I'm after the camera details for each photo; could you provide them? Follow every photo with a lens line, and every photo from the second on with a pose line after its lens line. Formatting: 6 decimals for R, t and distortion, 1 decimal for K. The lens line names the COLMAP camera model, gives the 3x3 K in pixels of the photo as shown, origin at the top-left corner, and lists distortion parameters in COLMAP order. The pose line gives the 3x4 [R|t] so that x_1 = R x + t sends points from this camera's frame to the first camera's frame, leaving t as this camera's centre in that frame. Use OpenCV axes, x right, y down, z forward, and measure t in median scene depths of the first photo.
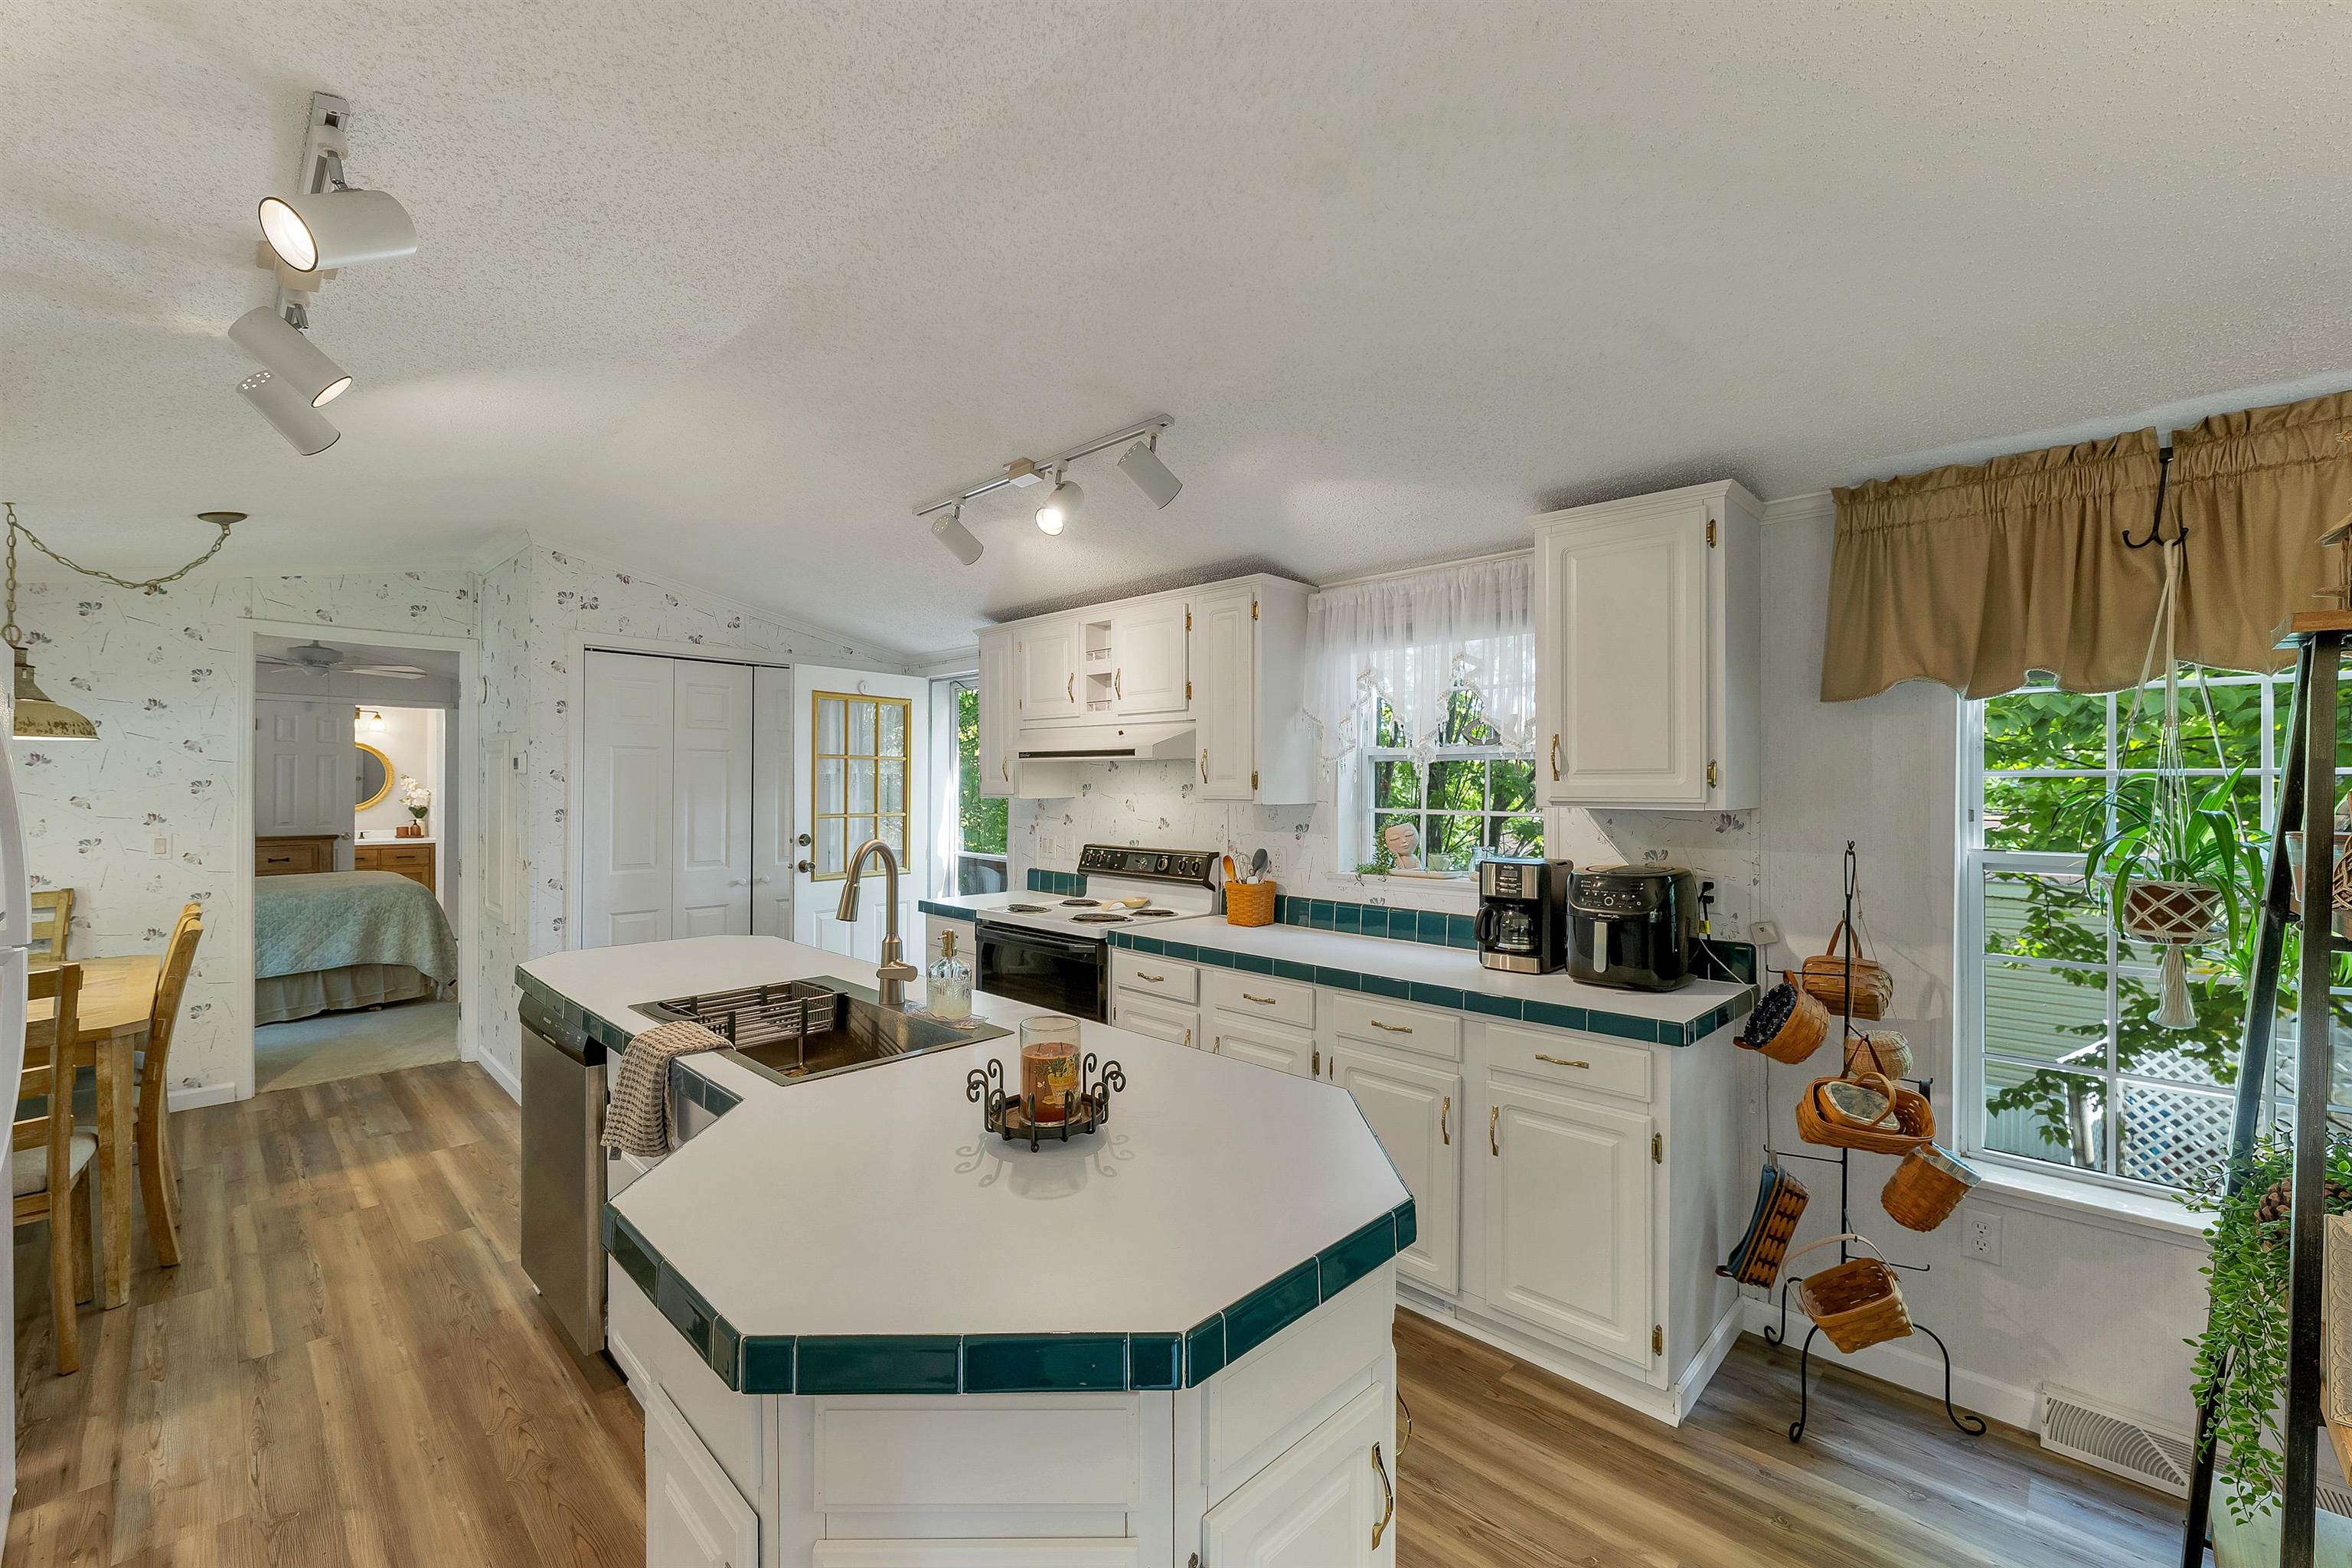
lens RADIAL K [[950.7, 0, 1176.0], [0, 950.7, 784.0], [0, 0, 1]] dist [0.002192, 0.000234]
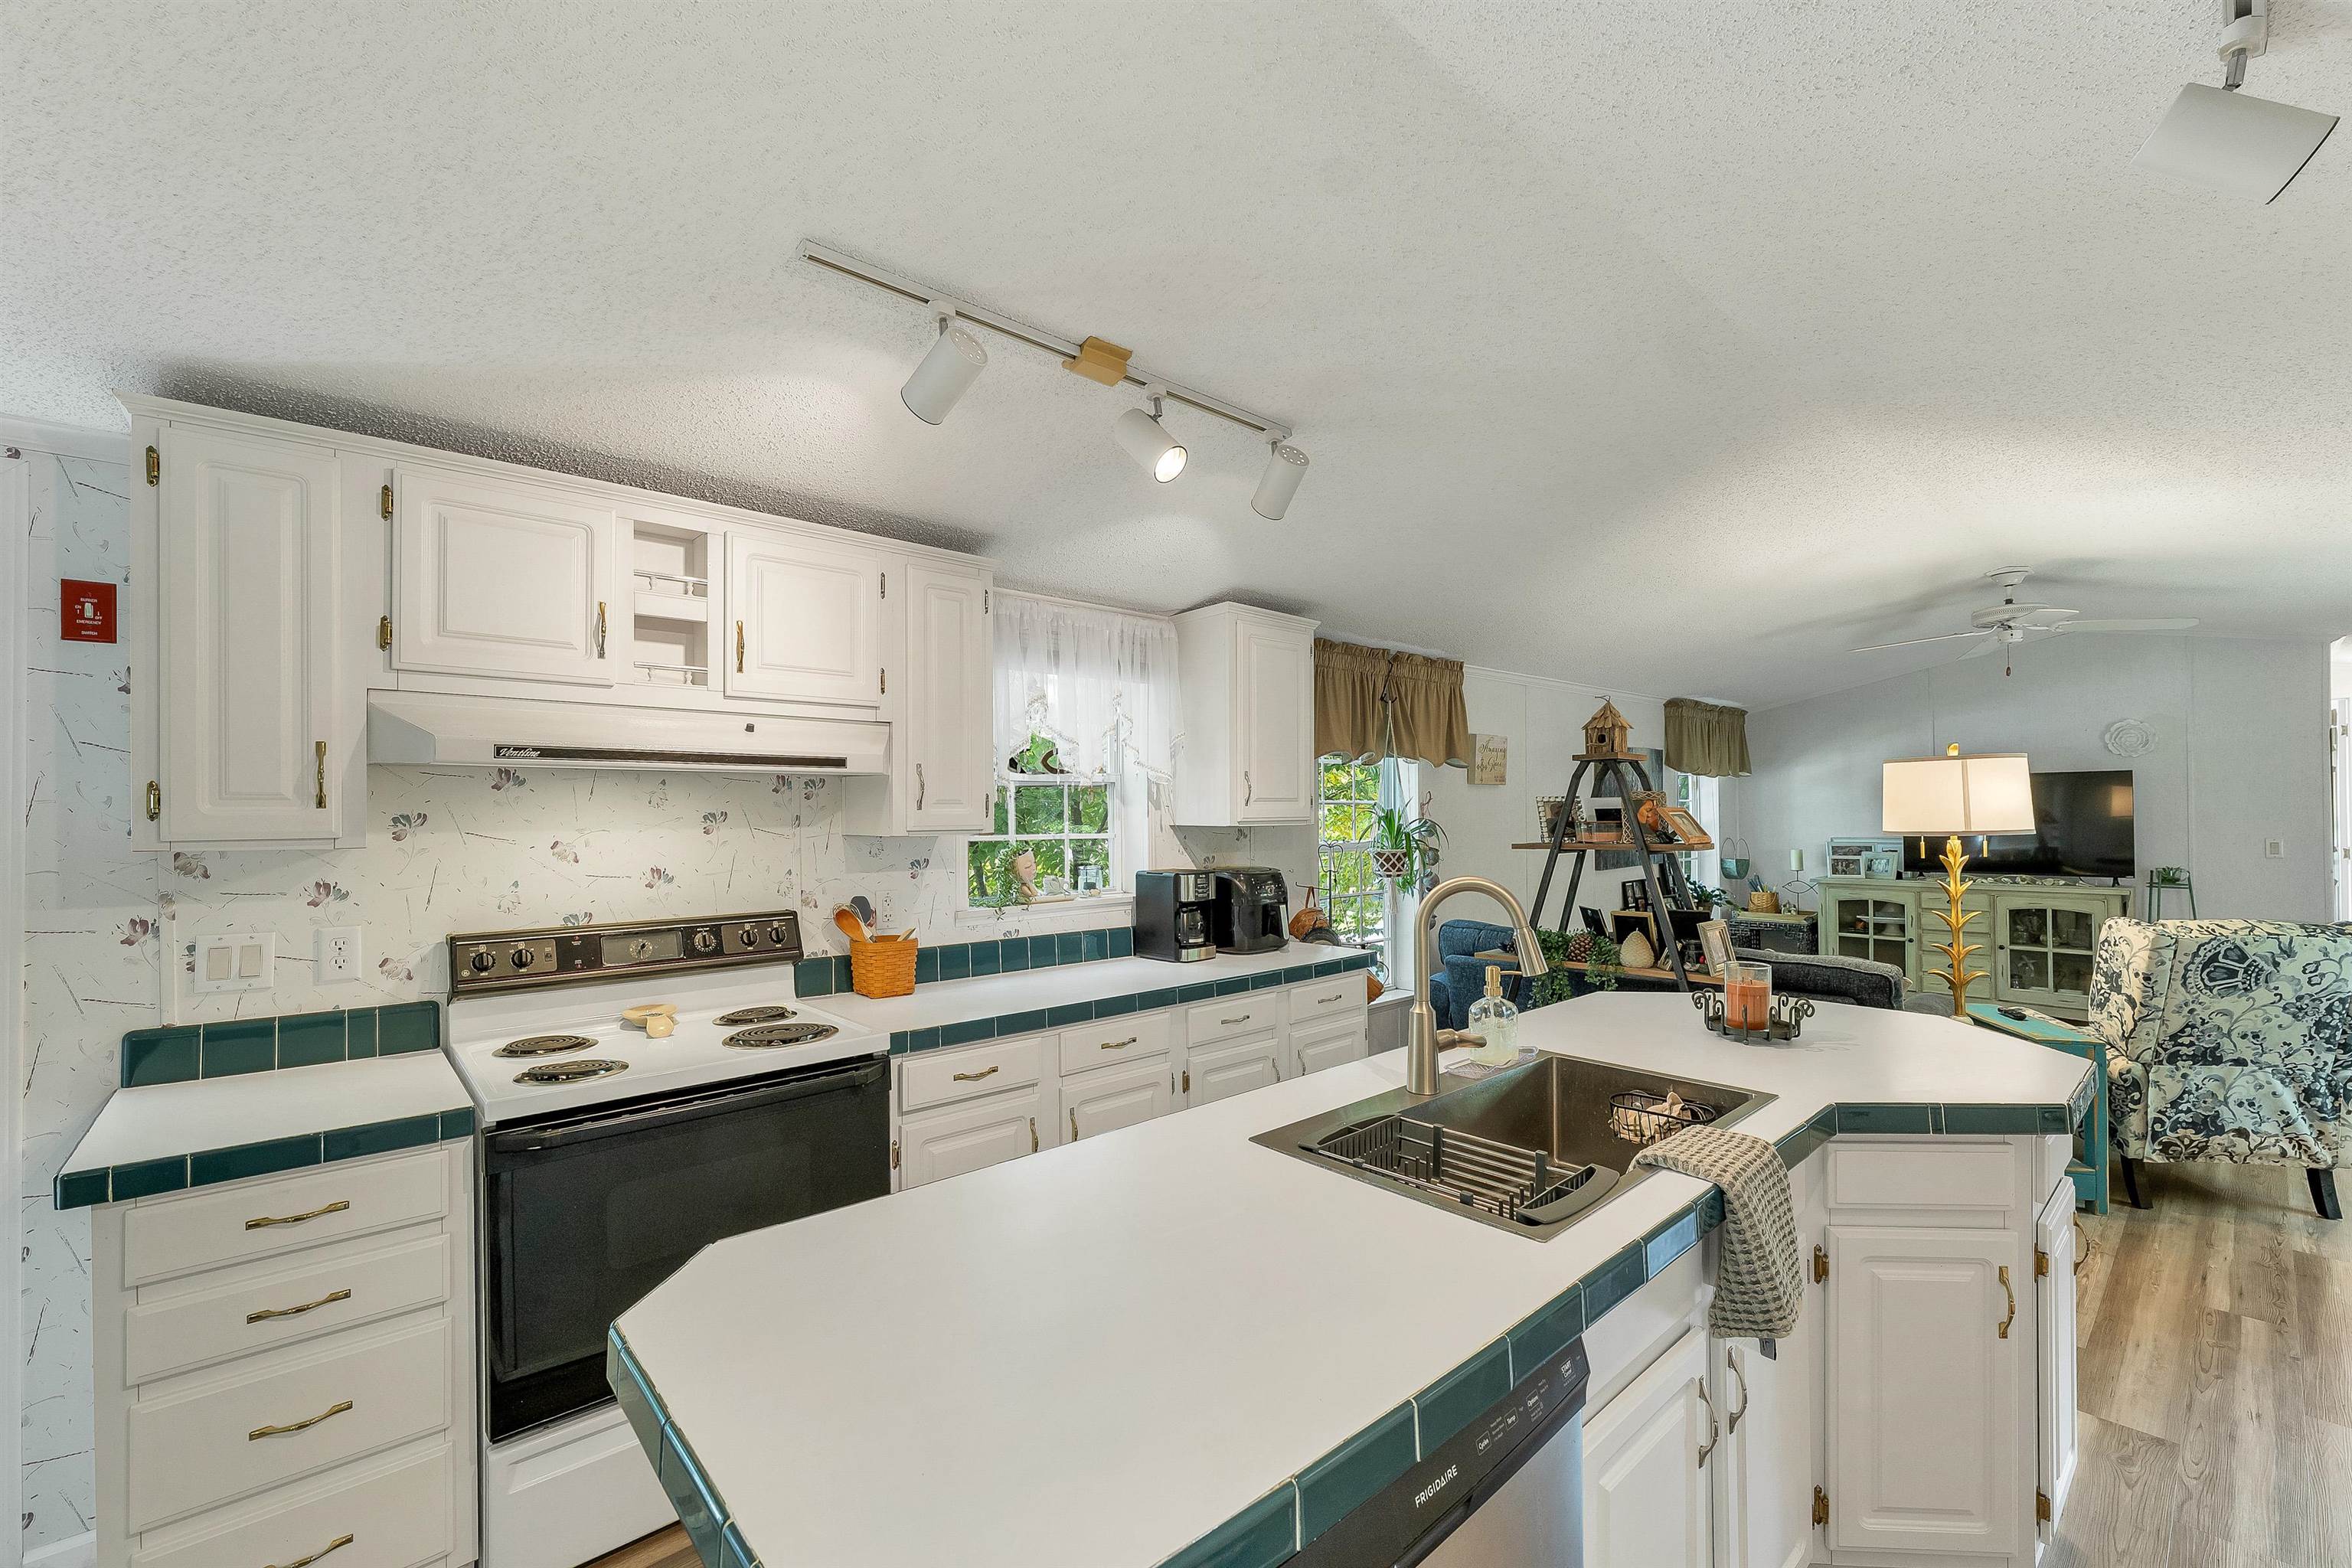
lens RADIAL K [[965.4, 0, 1174.1], [0, 965.4, 810.2], [0, 0, 1]] dist [0.000377, 0.000007]
pose [[0.073229, -0.000977, 0.997315, -0.592697], [0.007946, 0.999968, 0.000396, 0.000791], [-0.997283, 0.007896, 0.073235, 0.616856]]
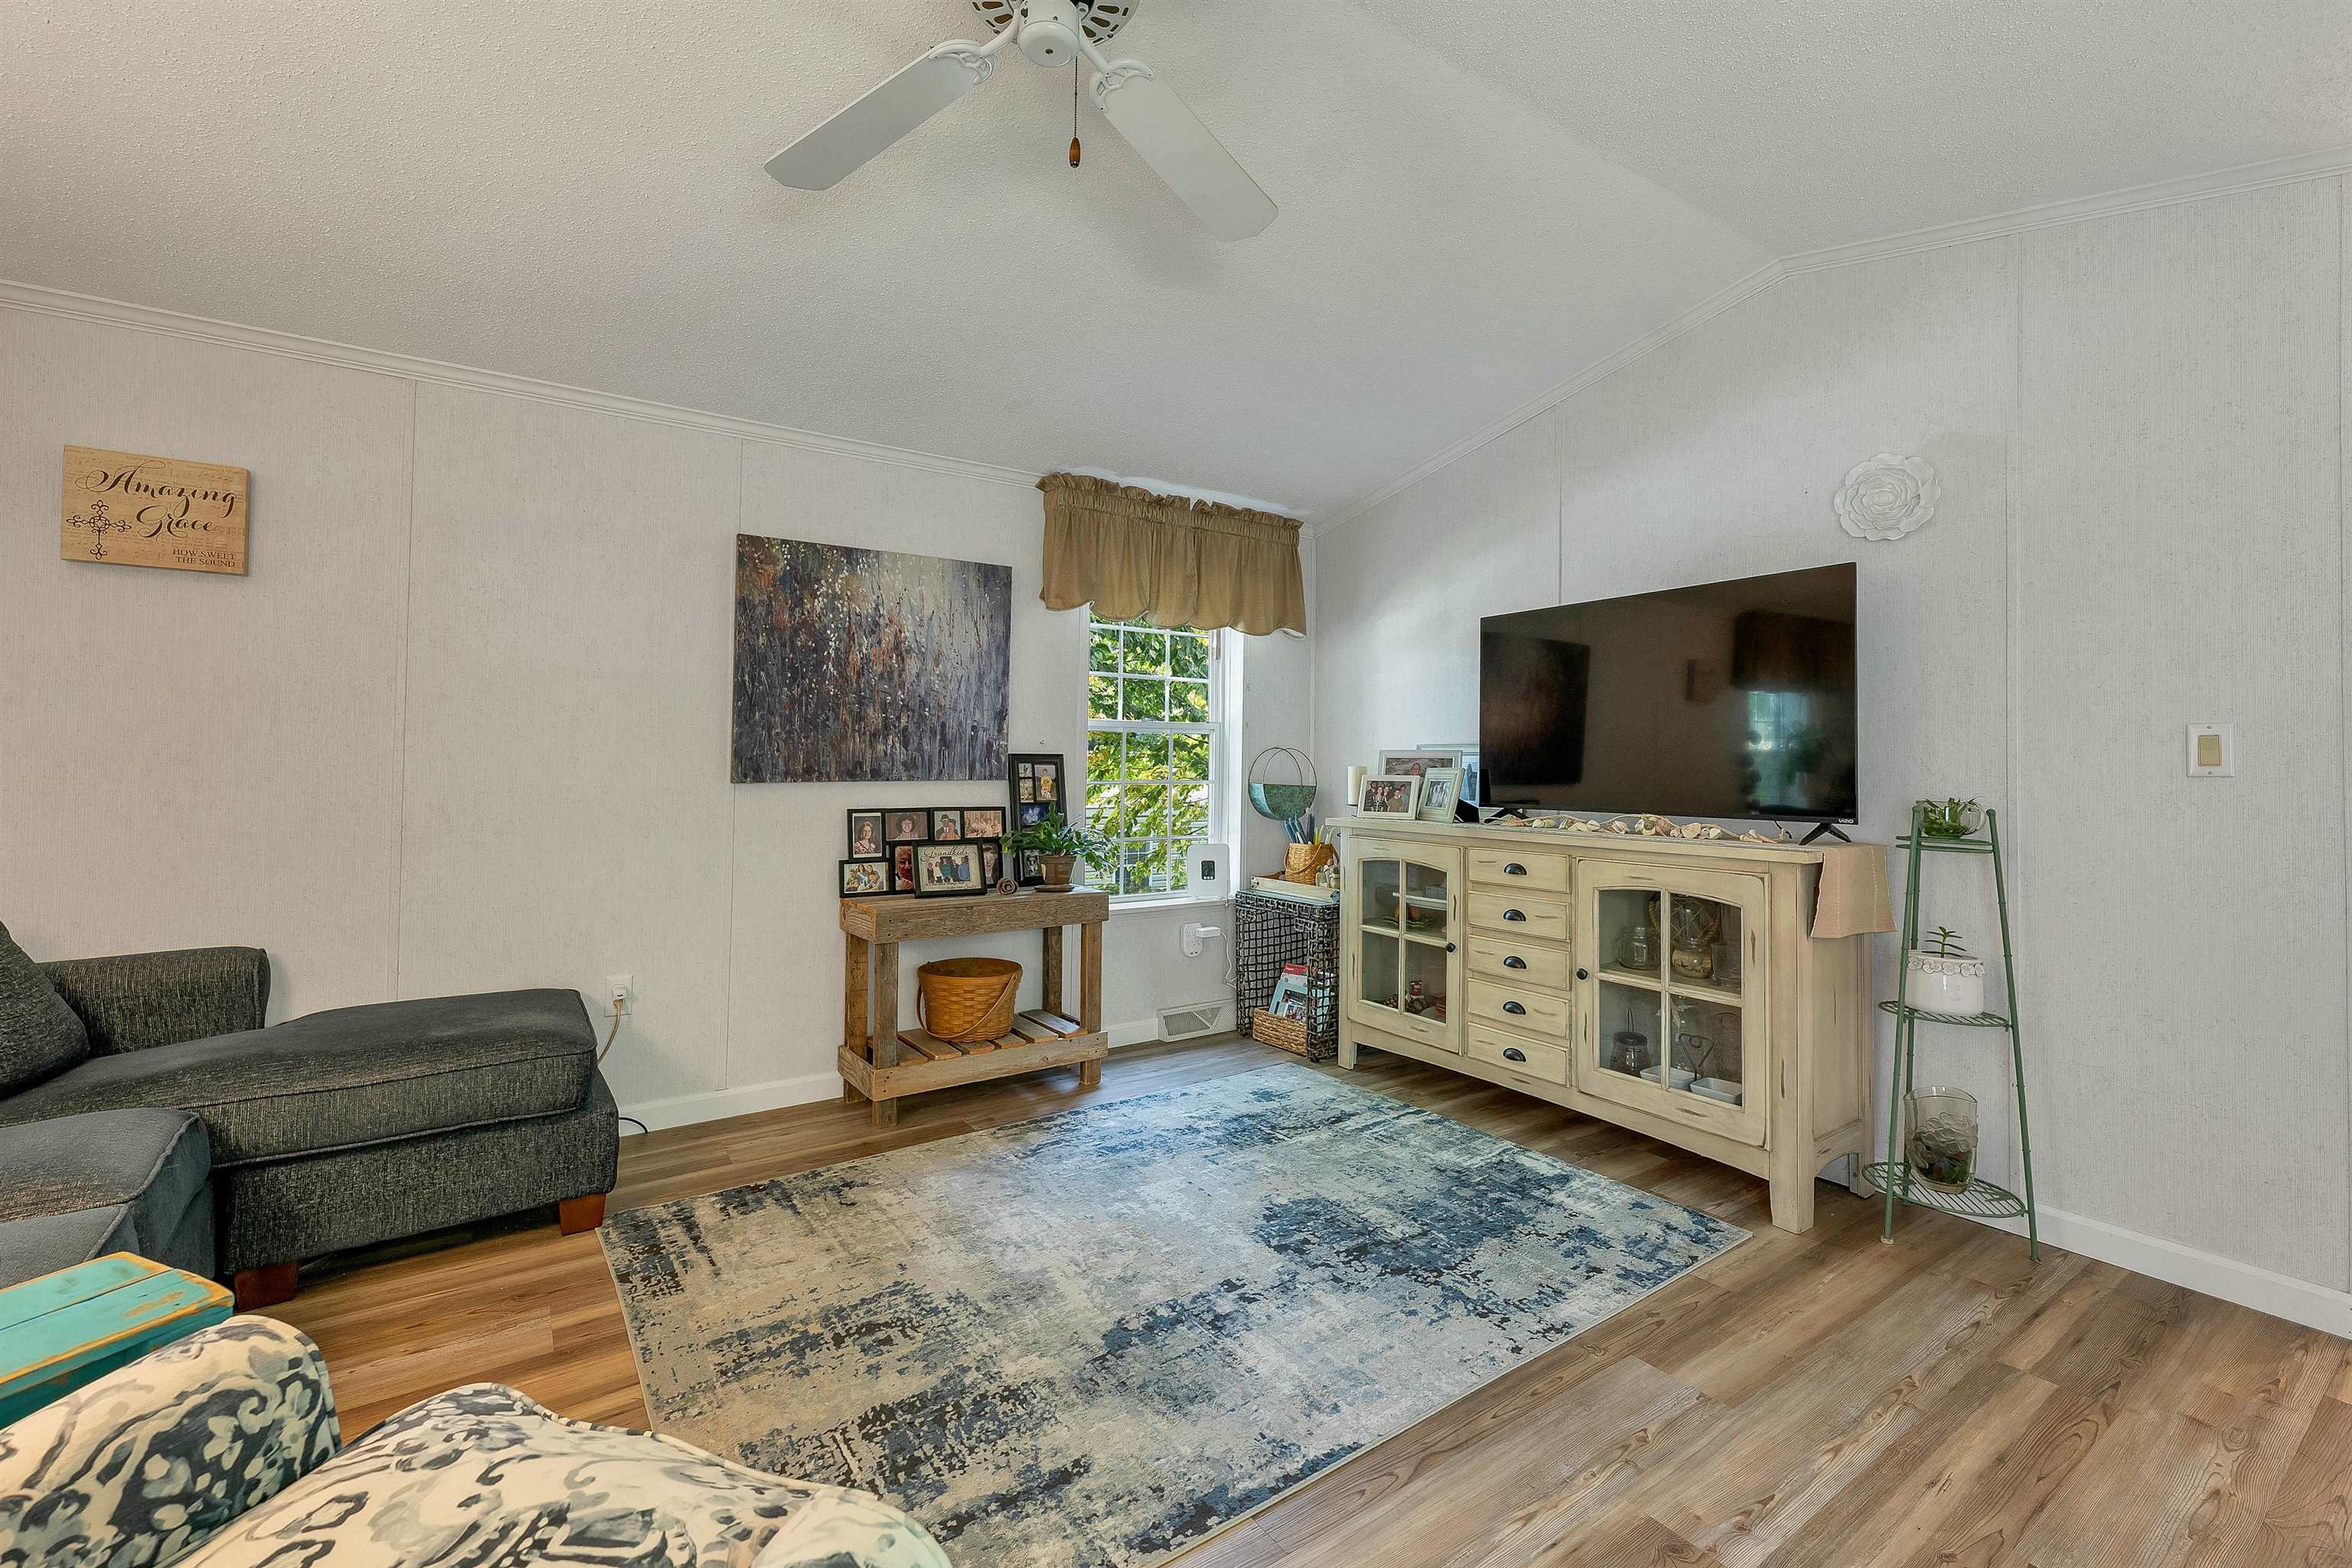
lens RADIAL K [[976.4, 0, 1152.4], [0, 976.4, 735.6], [0, 0, 1]] dist [0.001287, 0.000197]
pose [[0.210813, 0.026112, 0.977178, 0.246238], [-0.009834, 0.999649, -0.024591, 0.076572], [-0.977477, -0.004426, 0.210996, -0.377862]]
